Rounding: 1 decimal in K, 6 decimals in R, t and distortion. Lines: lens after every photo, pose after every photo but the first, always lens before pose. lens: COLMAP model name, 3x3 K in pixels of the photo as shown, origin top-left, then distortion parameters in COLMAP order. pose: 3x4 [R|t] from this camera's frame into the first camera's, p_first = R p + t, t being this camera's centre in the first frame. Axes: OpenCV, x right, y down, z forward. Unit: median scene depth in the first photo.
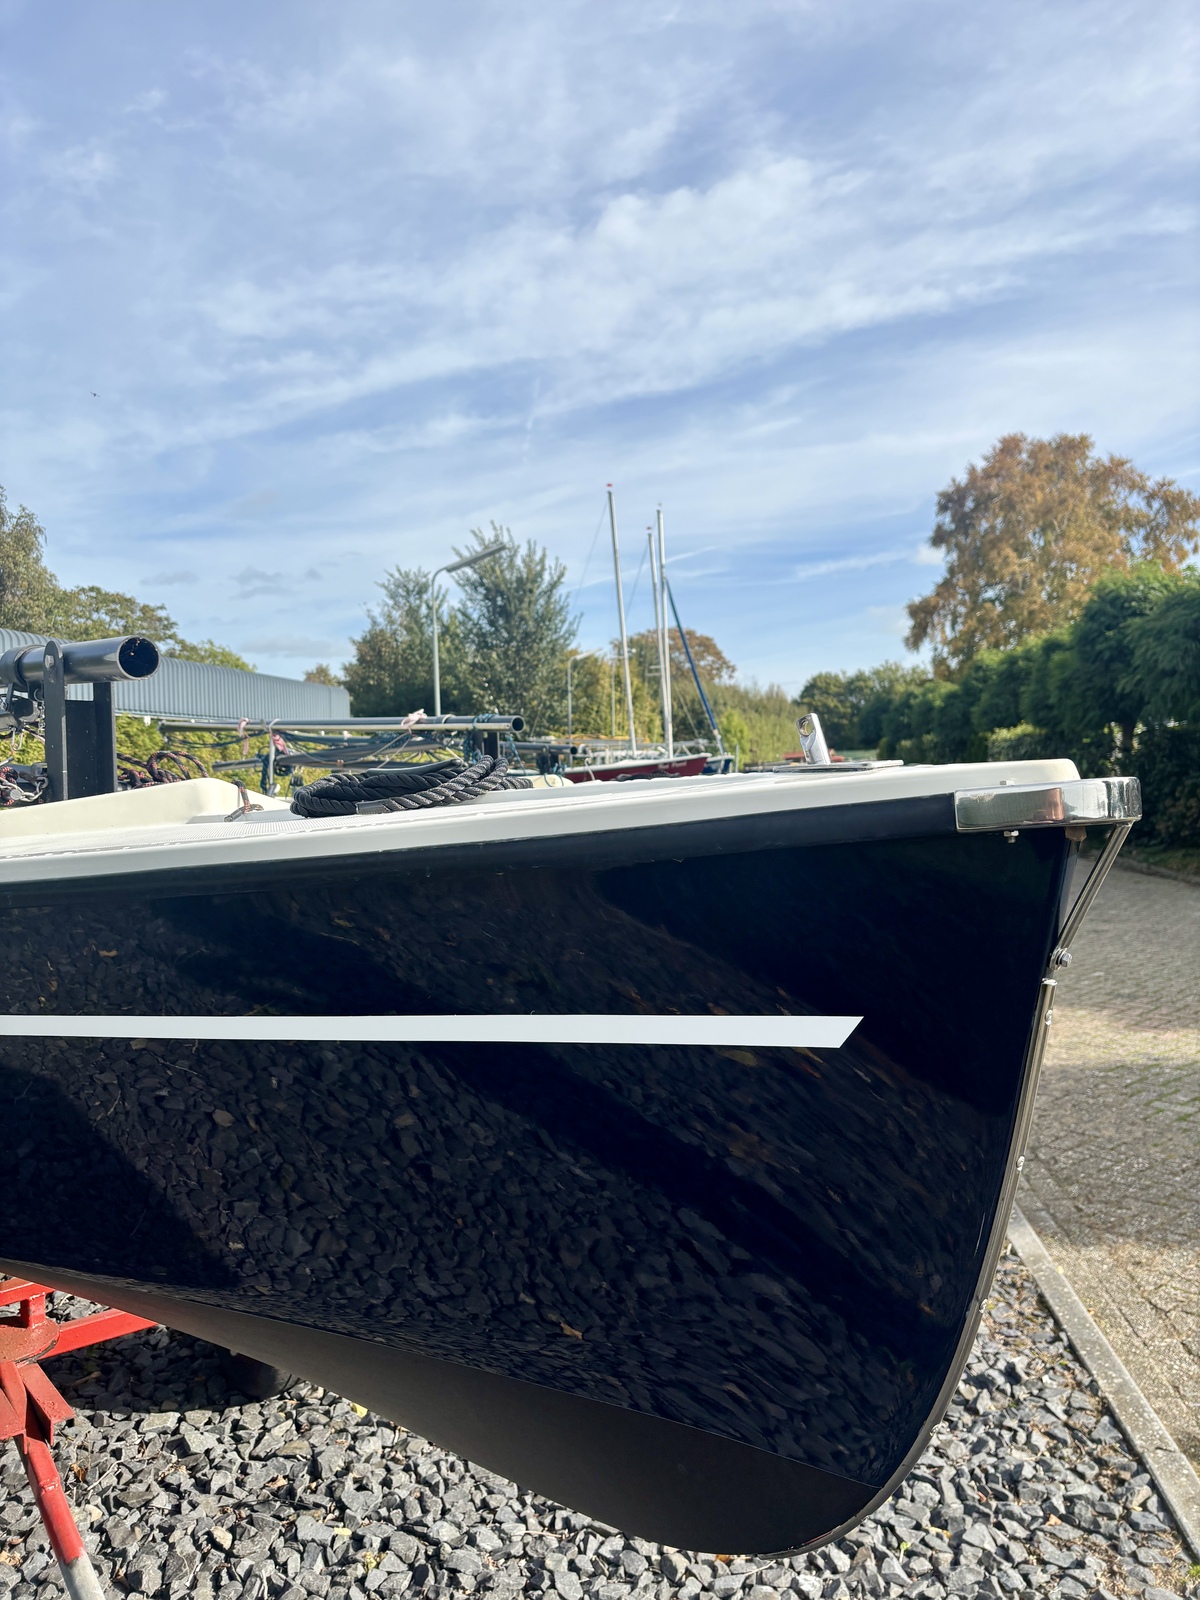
lens RADIAL K [[1221.8, 0, 629.6], [0, 1221.8, 791.2], [0, 0, 1]] dist [-0.002013, -0.012621]
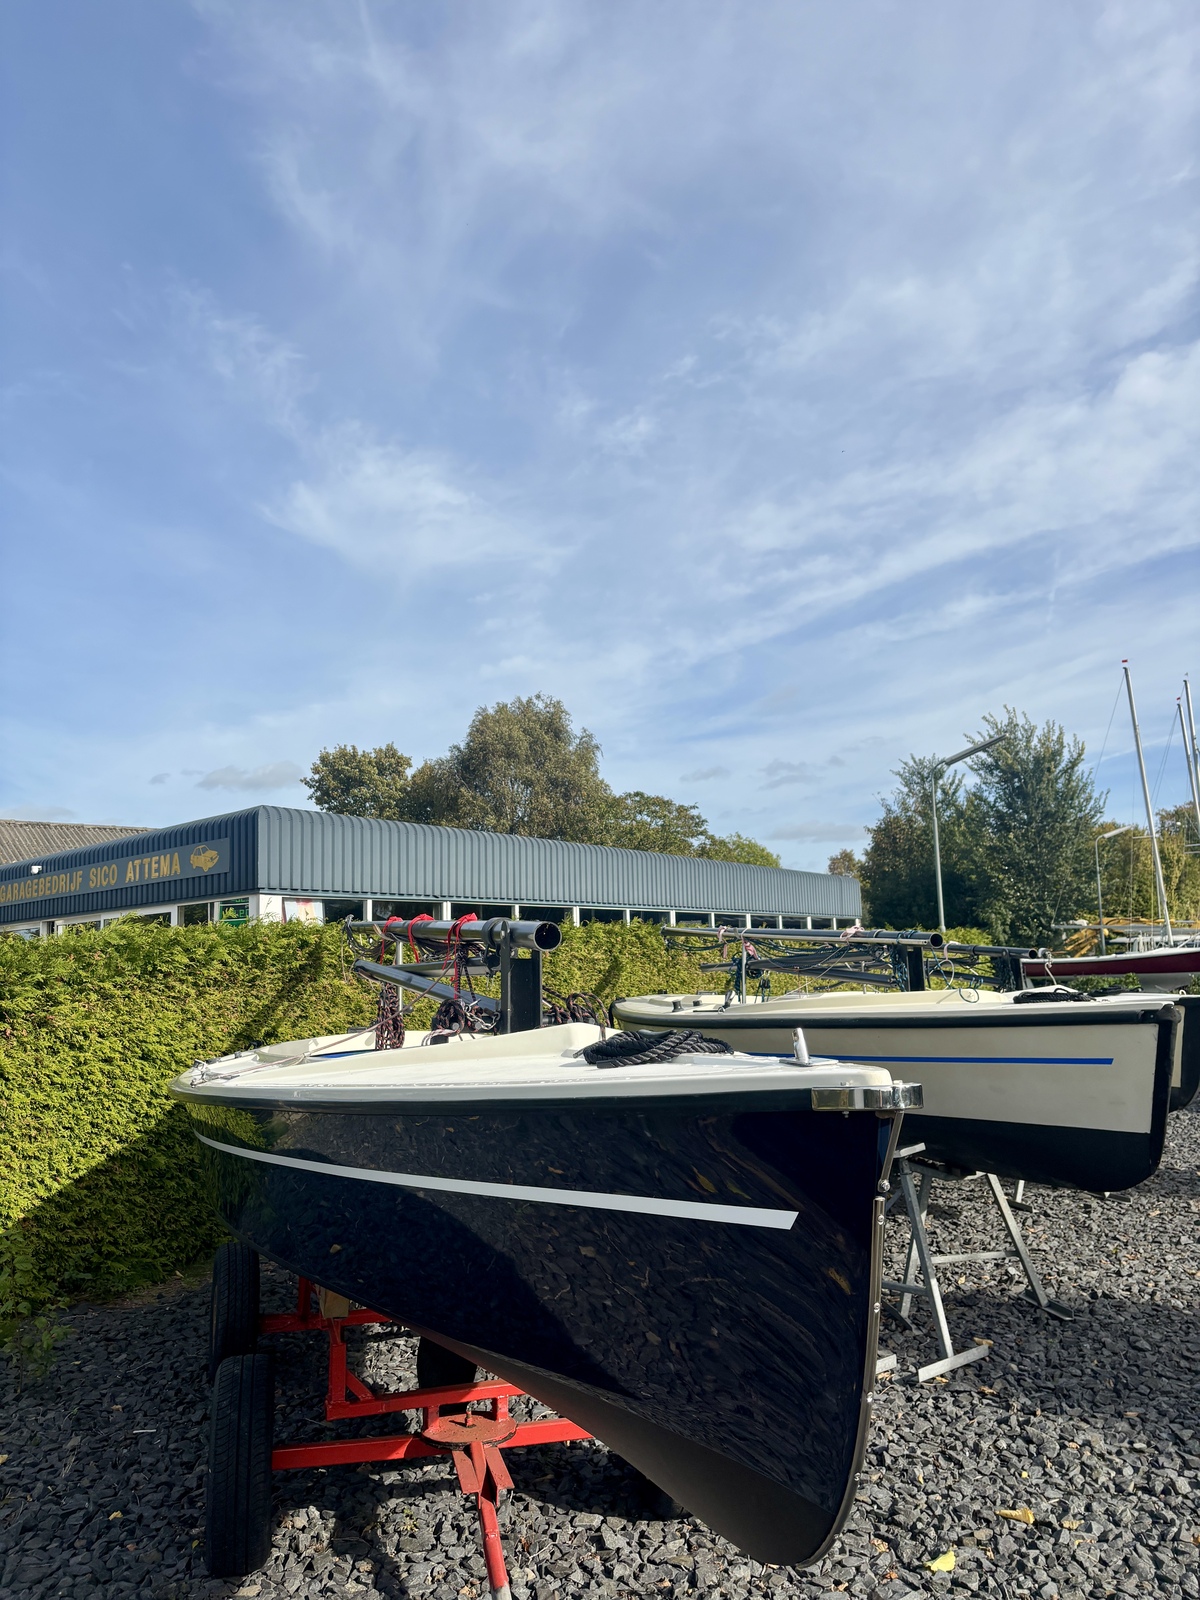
lens RADIAL K [[1217.0, 0, 600.0], [0, 1217.0, 800.0], [0, 0, 1]] dist [0.051985, -0.069270]
pose [[0.900773, -0.056474, -0.430603, 0.018518], [-0.004793, 0.990156, -0.139885, -0.003921], [0.434264, 0.128068, 0.891635, -0.019610]]
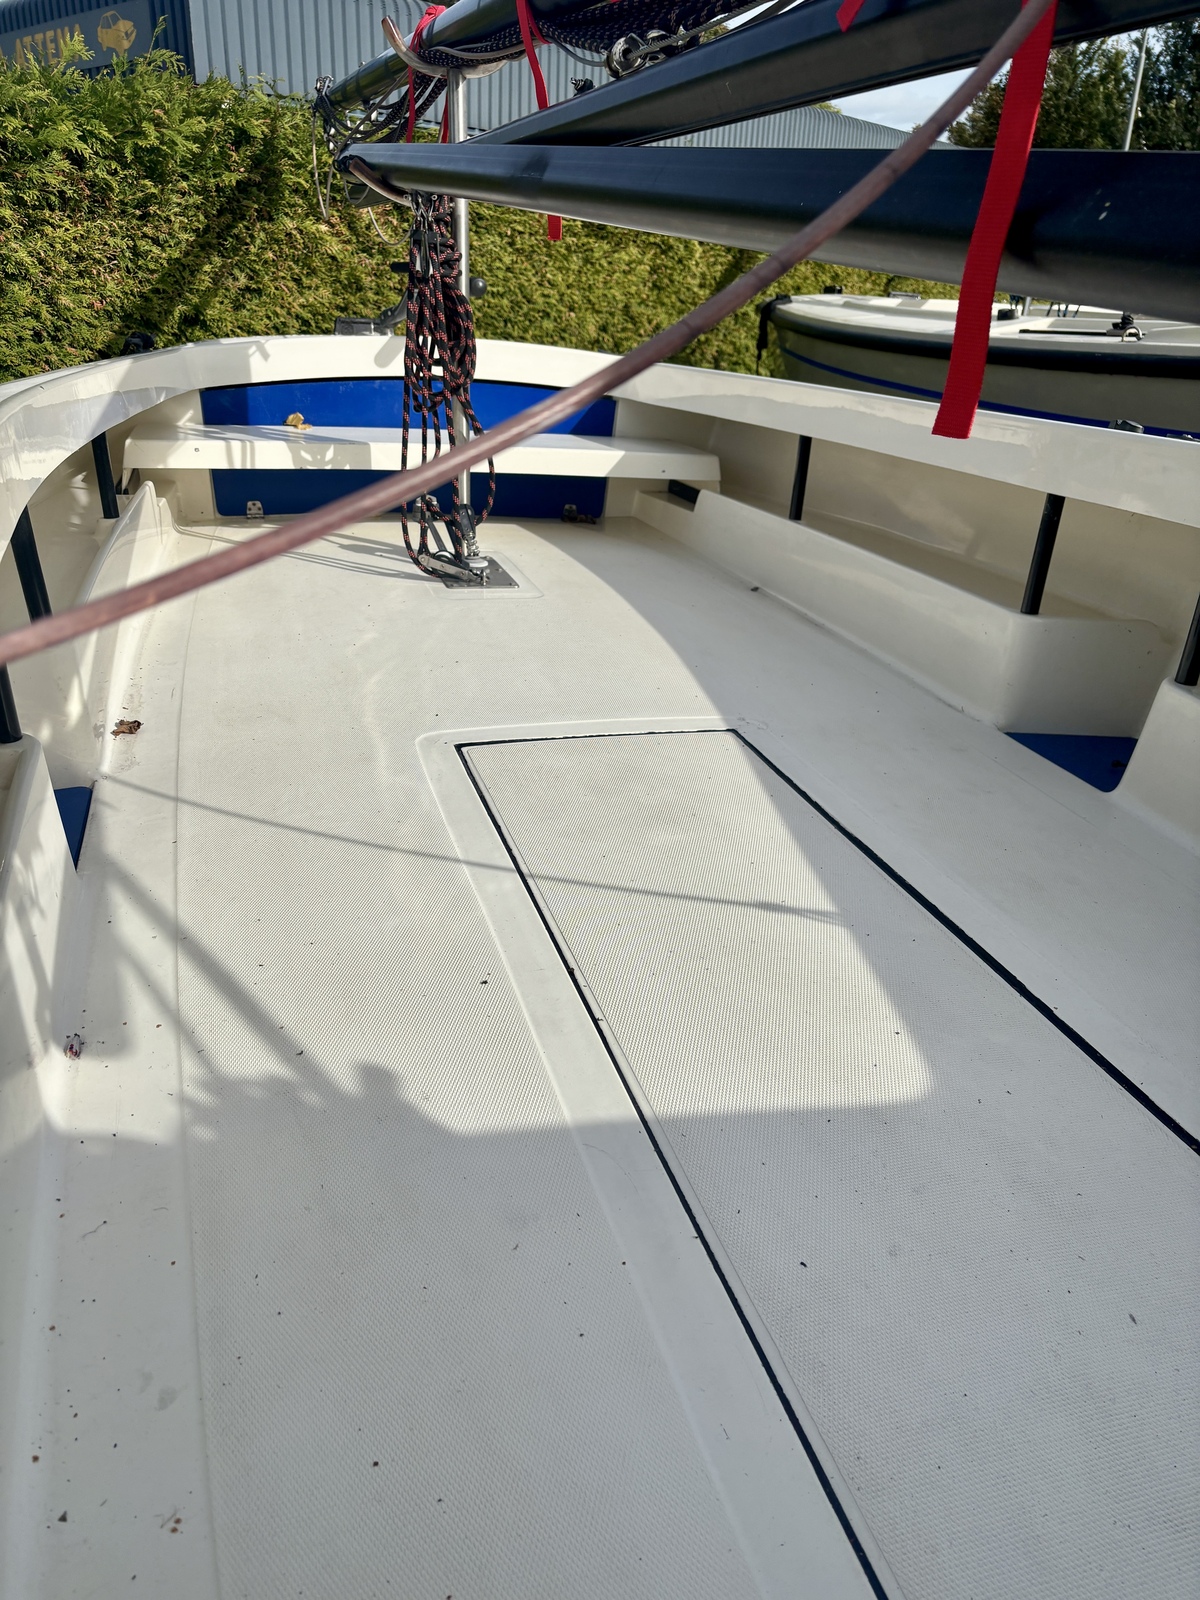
lens RADIAL K [[1228.8, 0, 600.0], [0, 1228.8, 800.0], [0, 0, 1]] dist [-0.037155, 0.080341]
pose [[0.895795, 0.232669, -0.378704, -0.042296], [-0.068528, 0.914151, 0.399540, -0.000185], [0.439153, -0.331954, 0.834836, 0.060773]]
